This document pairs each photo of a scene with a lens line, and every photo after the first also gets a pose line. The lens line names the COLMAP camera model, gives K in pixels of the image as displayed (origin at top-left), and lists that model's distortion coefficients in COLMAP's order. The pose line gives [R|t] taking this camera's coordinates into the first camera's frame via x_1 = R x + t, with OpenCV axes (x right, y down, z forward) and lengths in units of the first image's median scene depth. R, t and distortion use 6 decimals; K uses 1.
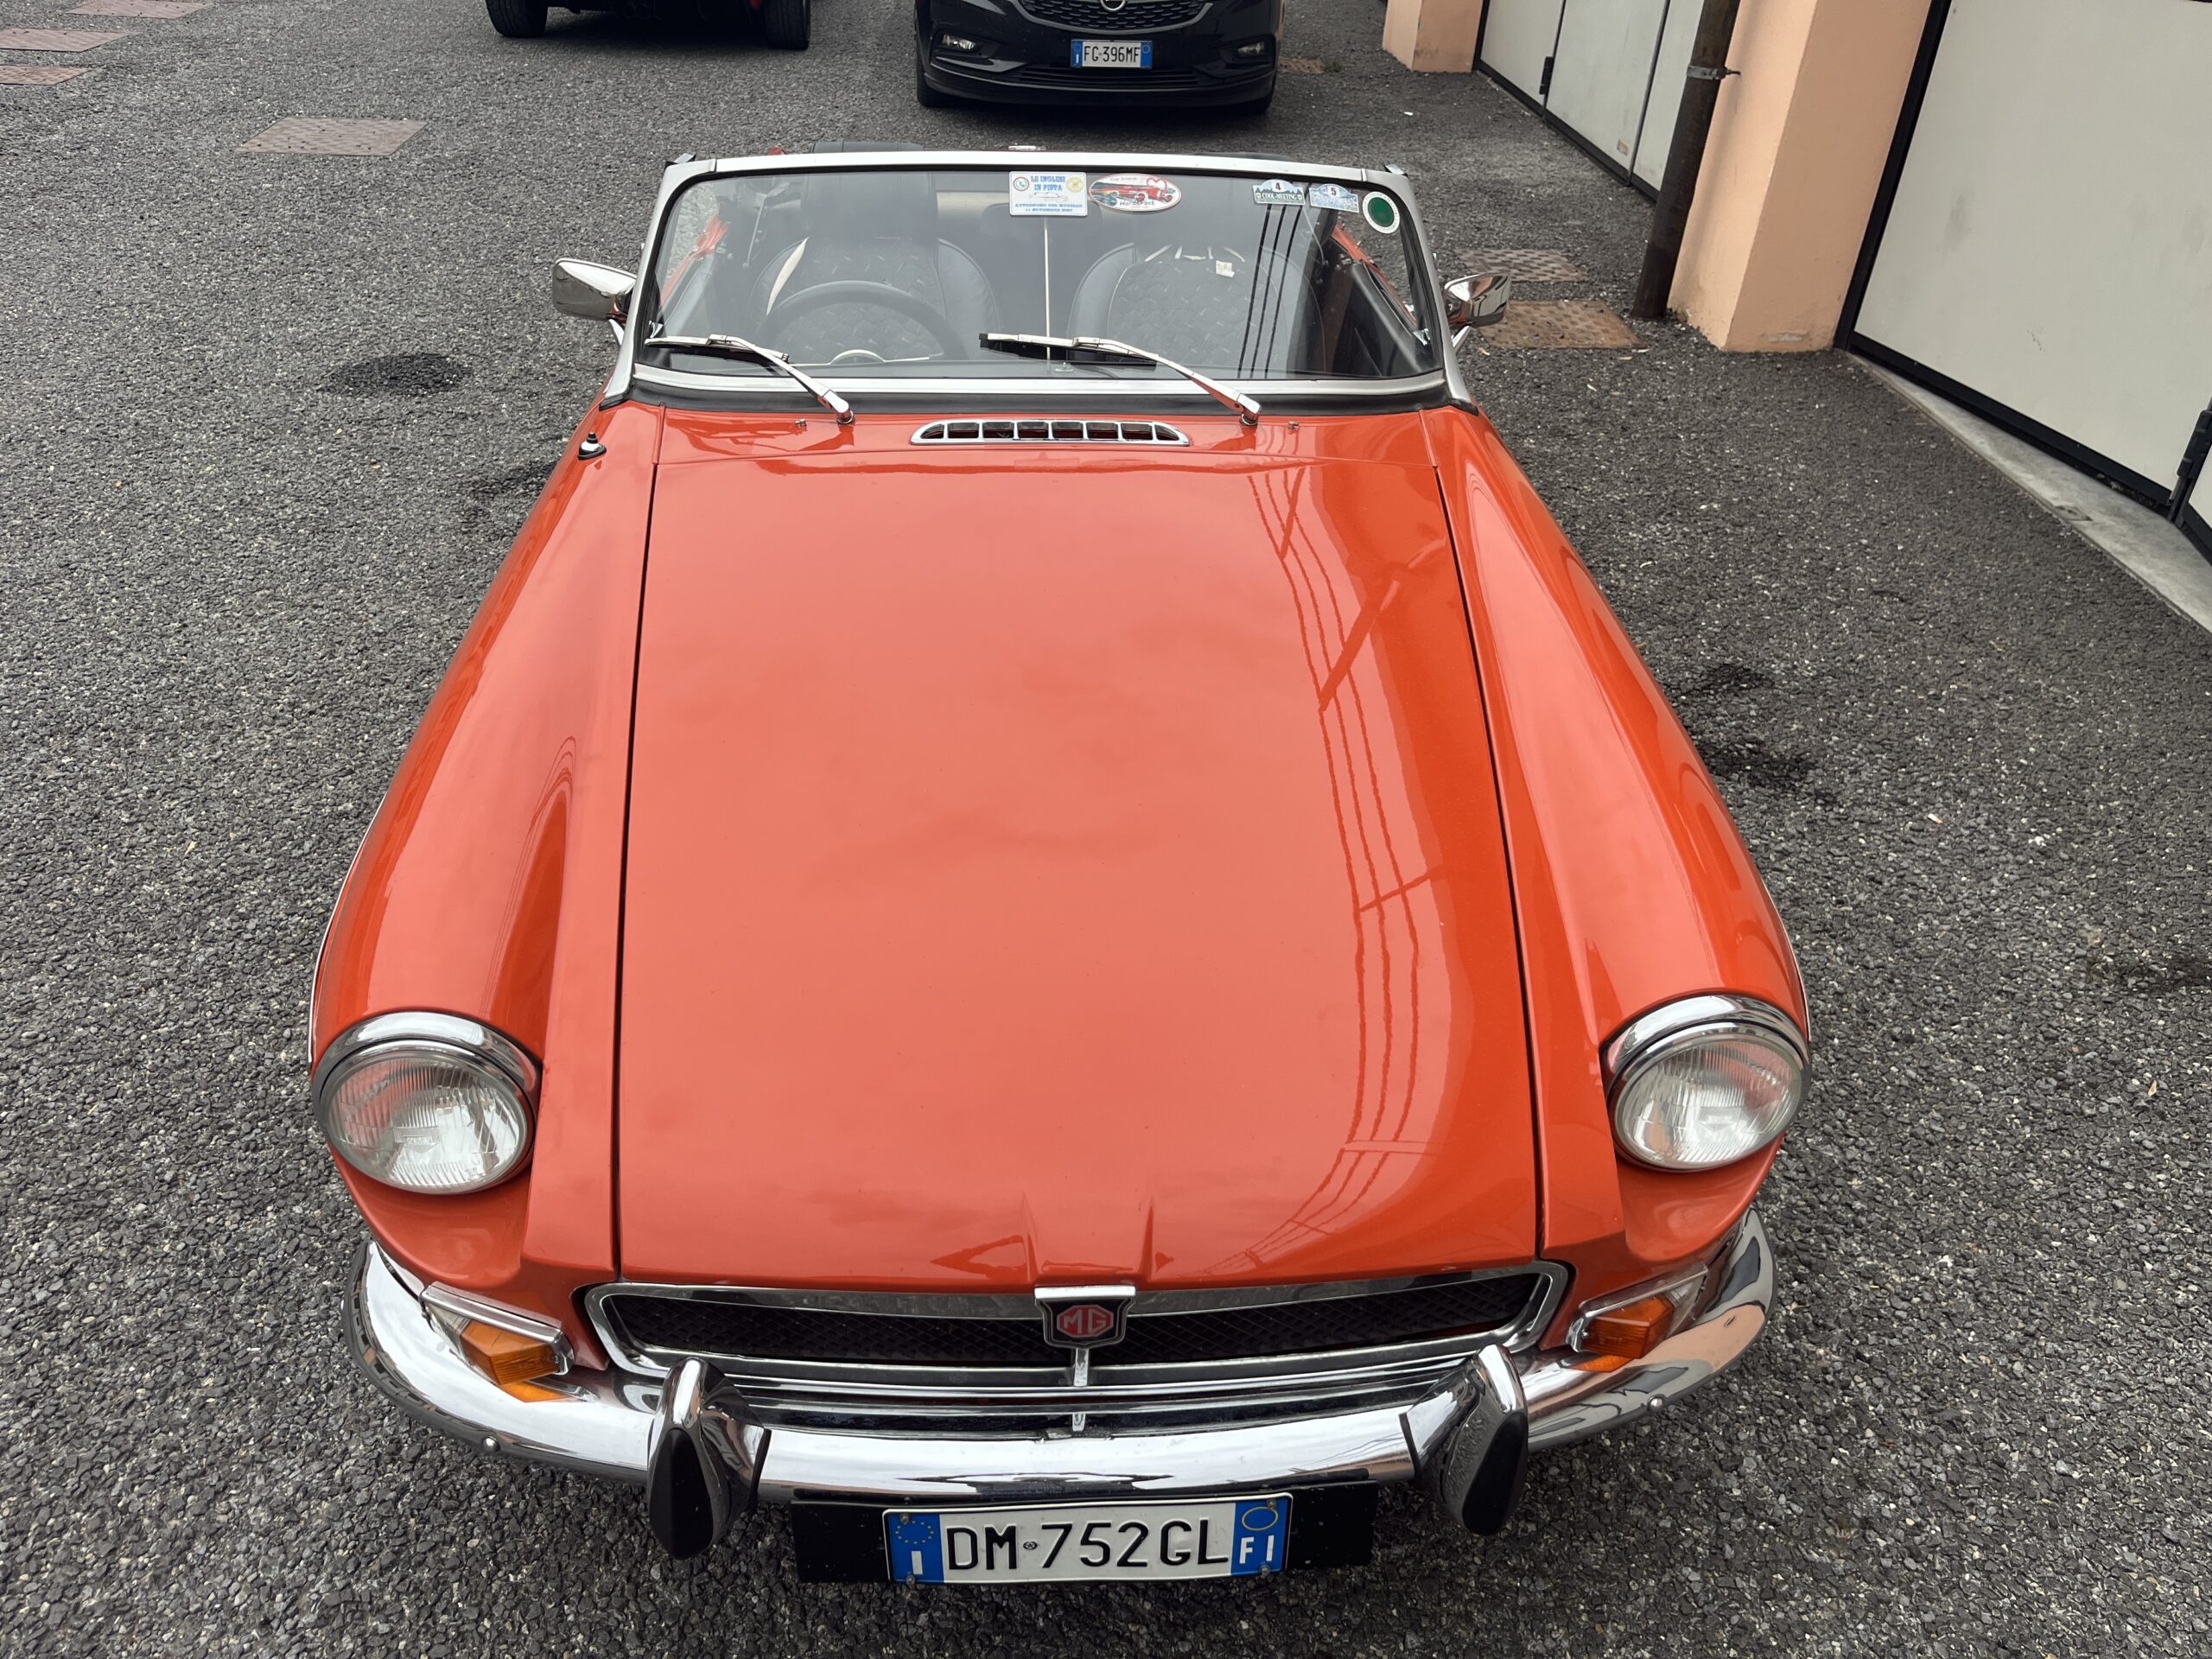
lens RADIAL K [[1693.4, 0, 1096.1], [0, 1693.4, 841.2], [0, 0, 1]] dist [0.058575, -0.096106]
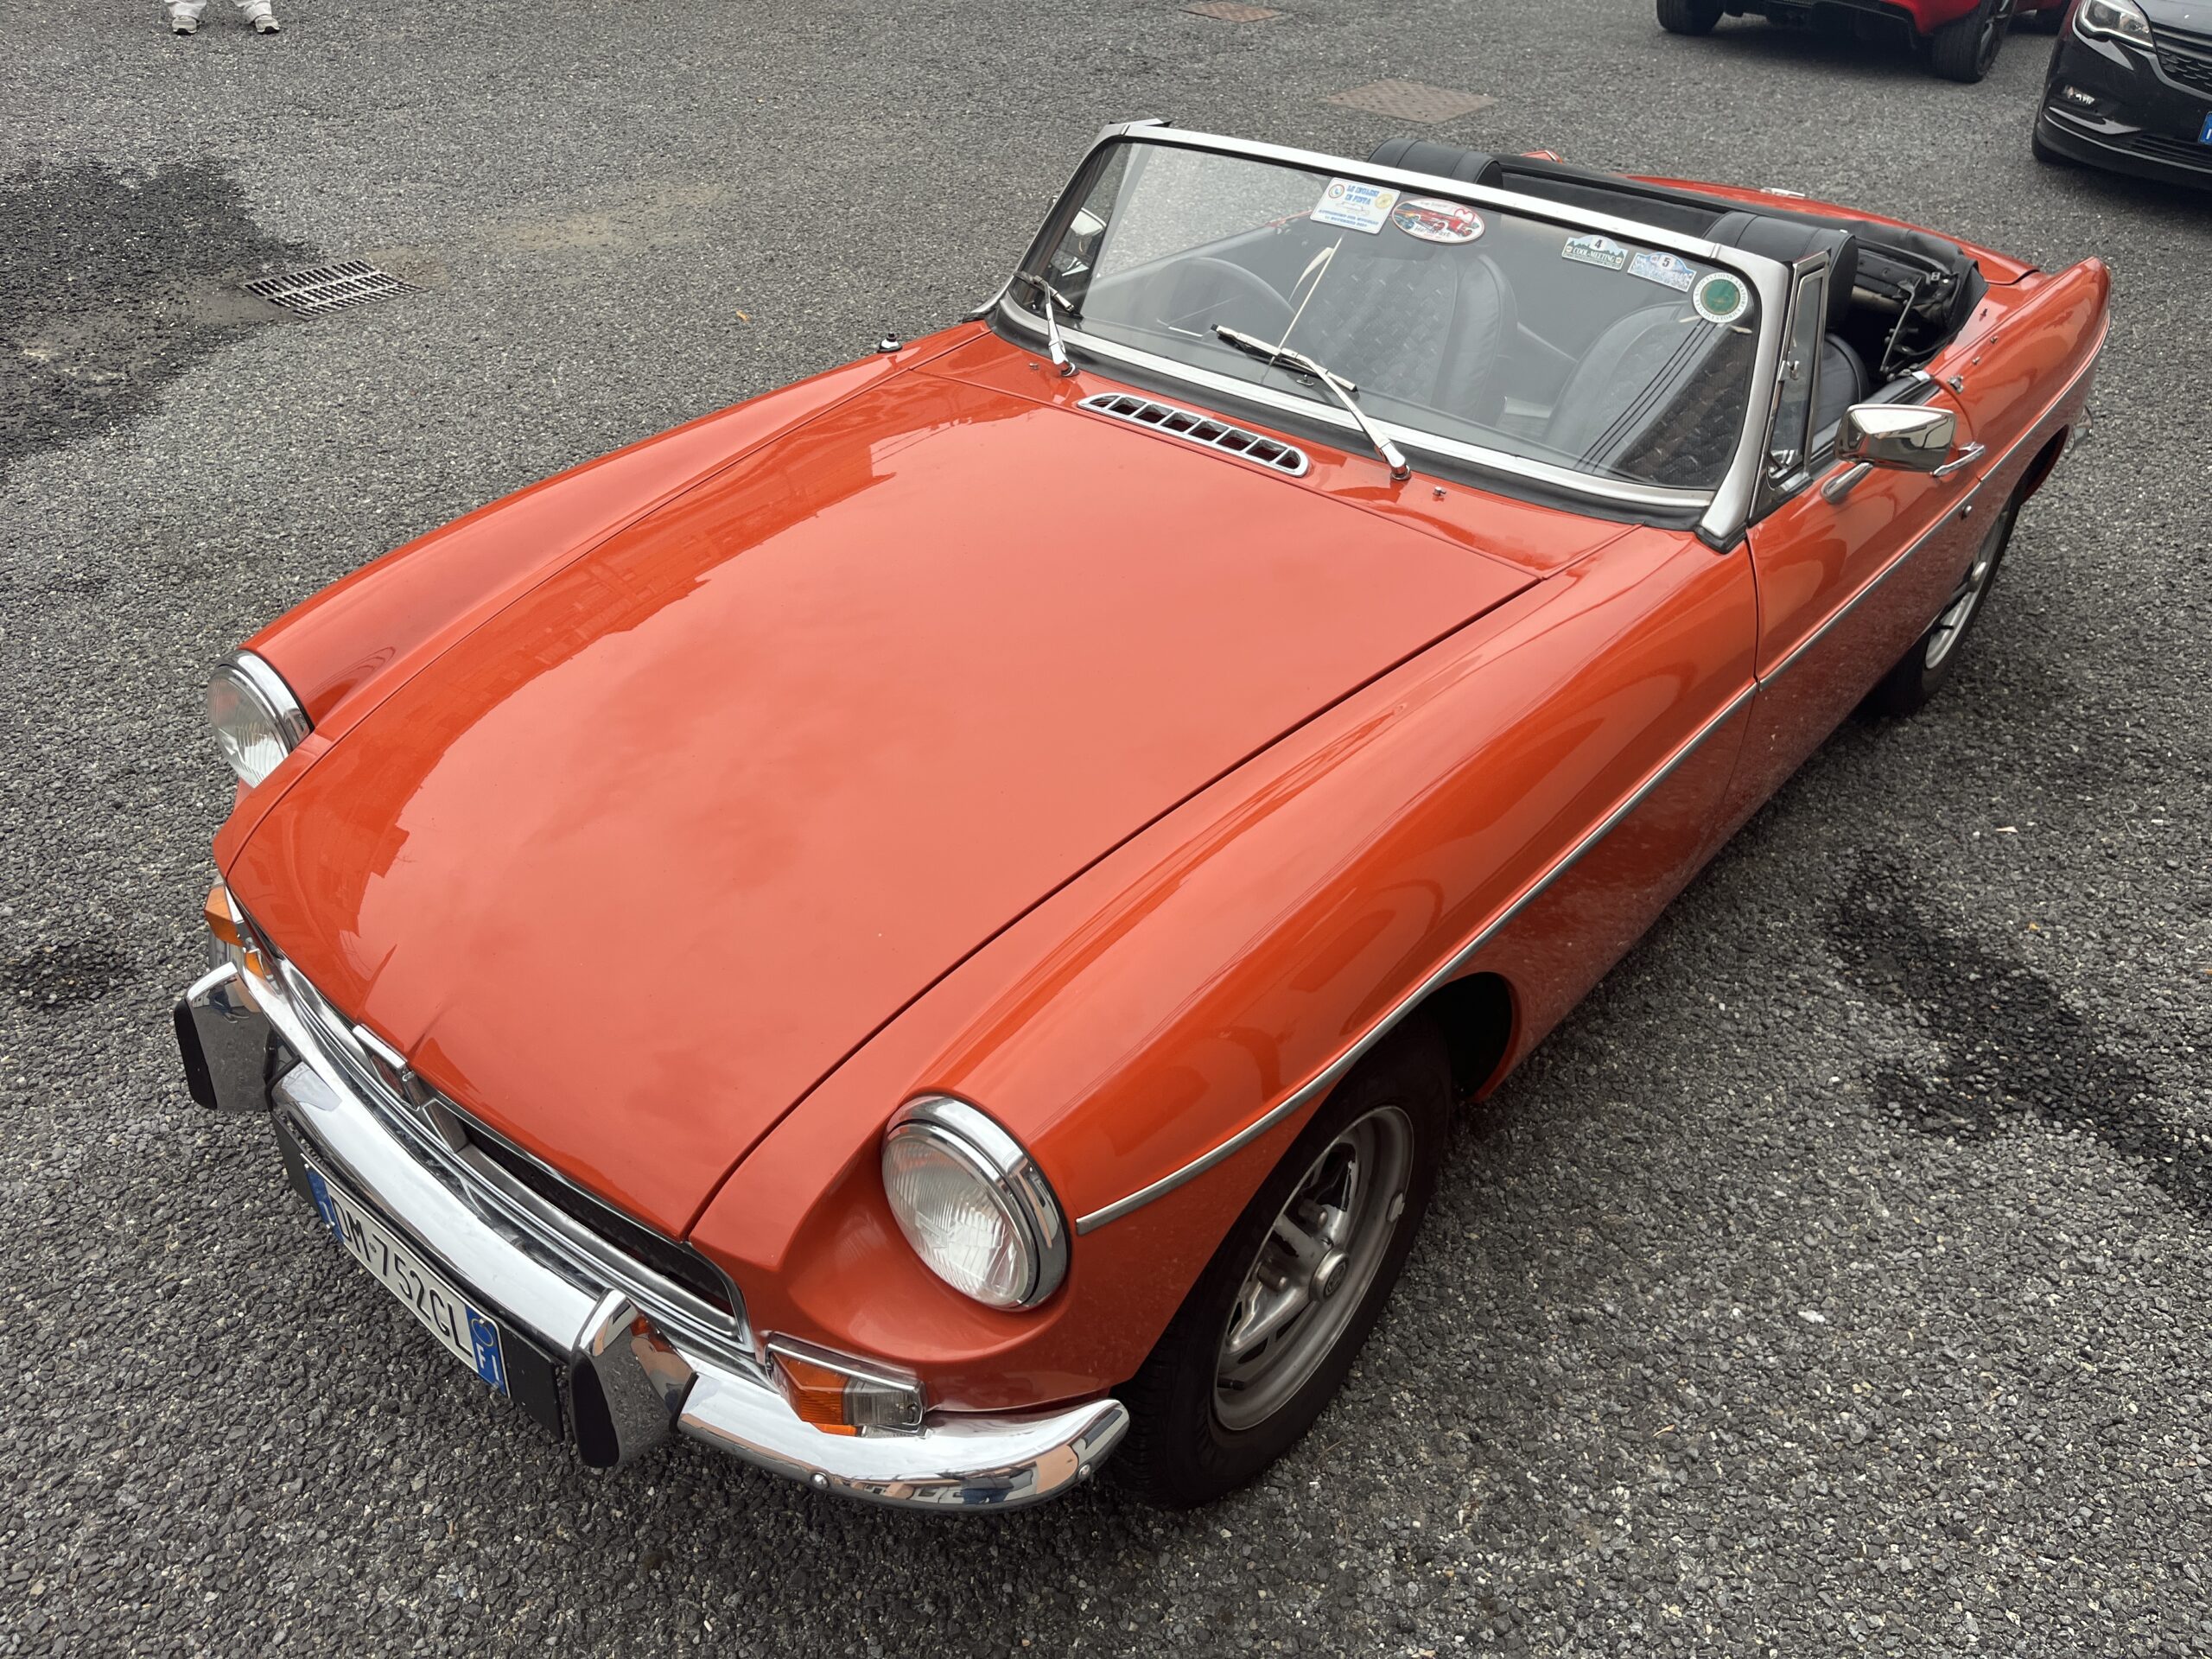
lens RADIAL K [[1693.4, 0, 1111.2], [0, 1693.4, 828.1], [0, 0, 1]] dist [0.058575, -0.096106]
pose [[0.728772, 0.377593, -0.571240, 0.349770], [-0.380757, 0.916821, 0.120265, -0.074477], [0.569136, 0.129858, 0.811924, 0.112536]]
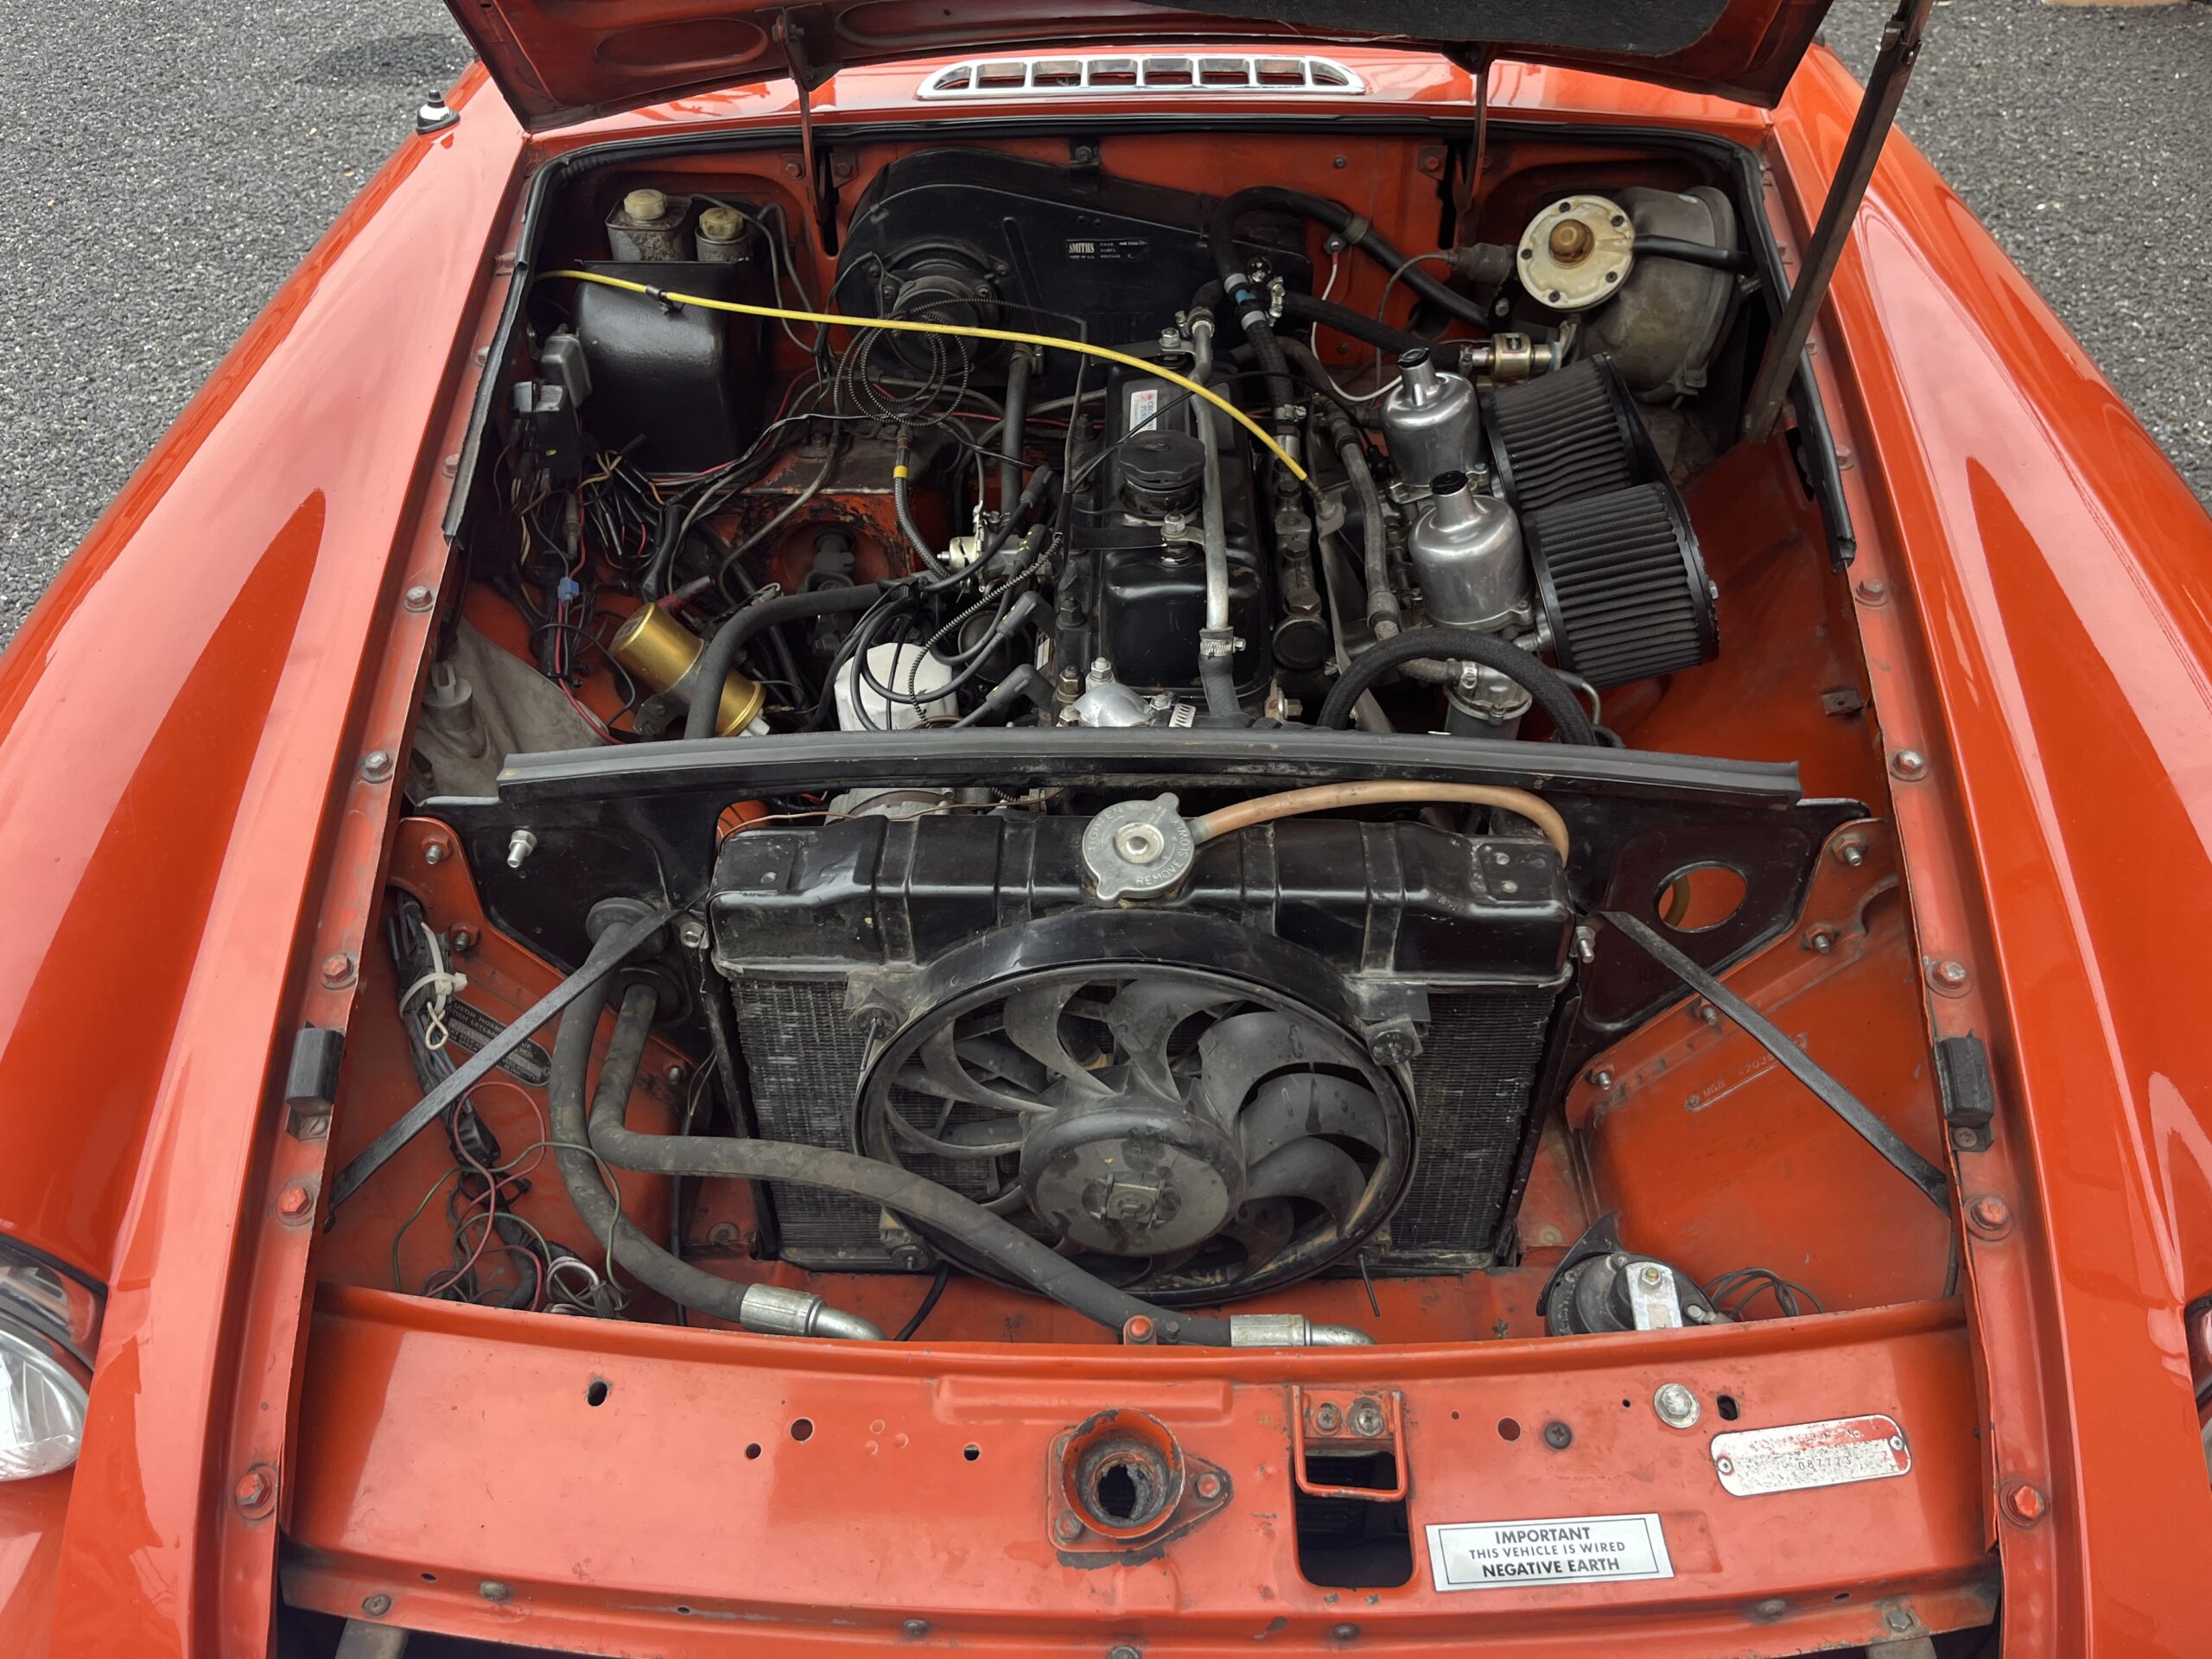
lens RADIAL K [[1693.4, 0, 1100.2], [0, 1693.4, 818.3], [0, 0, 1]] dist [0.058575, -0.096106]
pose [[0.996478, 0.017603, -0.081989, 0.008513], [-0.006021, 0.990215, 0.139418, -0.033763], [0.083641, -0.138433, 0.986834, 0.200052]]
